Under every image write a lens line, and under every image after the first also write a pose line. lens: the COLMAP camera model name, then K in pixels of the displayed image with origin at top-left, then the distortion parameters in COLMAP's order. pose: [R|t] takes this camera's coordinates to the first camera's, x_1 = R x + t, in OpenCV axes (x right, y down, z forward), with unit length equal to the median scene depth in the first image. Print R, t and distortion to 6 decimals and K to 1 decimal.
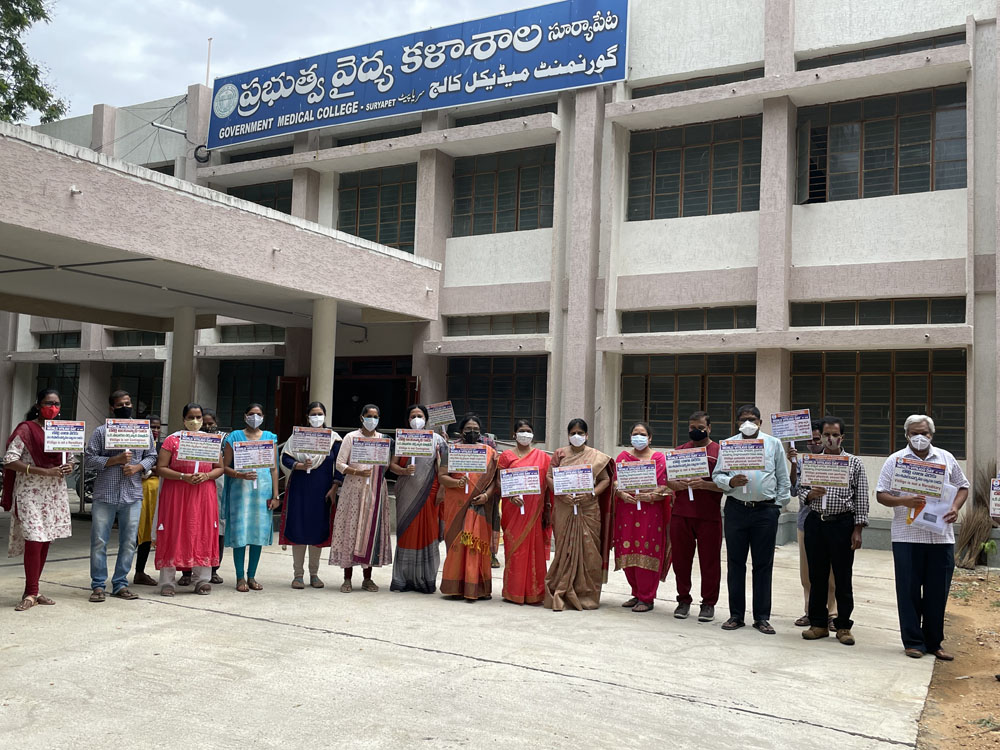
lens RADIAL K [[934.4, 0, 500.0], [0, 934.4, 375.0], [0, 0, 1]] dist [0.098441, -0.158905]
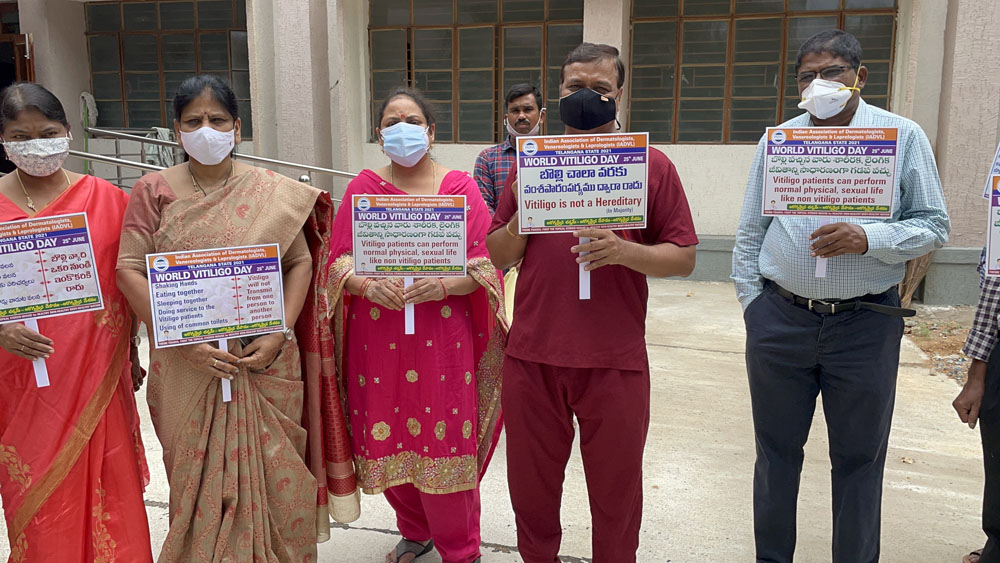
lens RADIAL K [[861.1, 0, 484.0], [0, 861.1, 275.6], [0, 0, 1]] dist [0.115102, -0.197175]
pose [[0.970073, -0.069492, 0.232656, 0.064518], [0.013189, 0.971837, 0.235286, 0.028690], [-0.242455, -0.225176, 0.943669, 0.444183]]
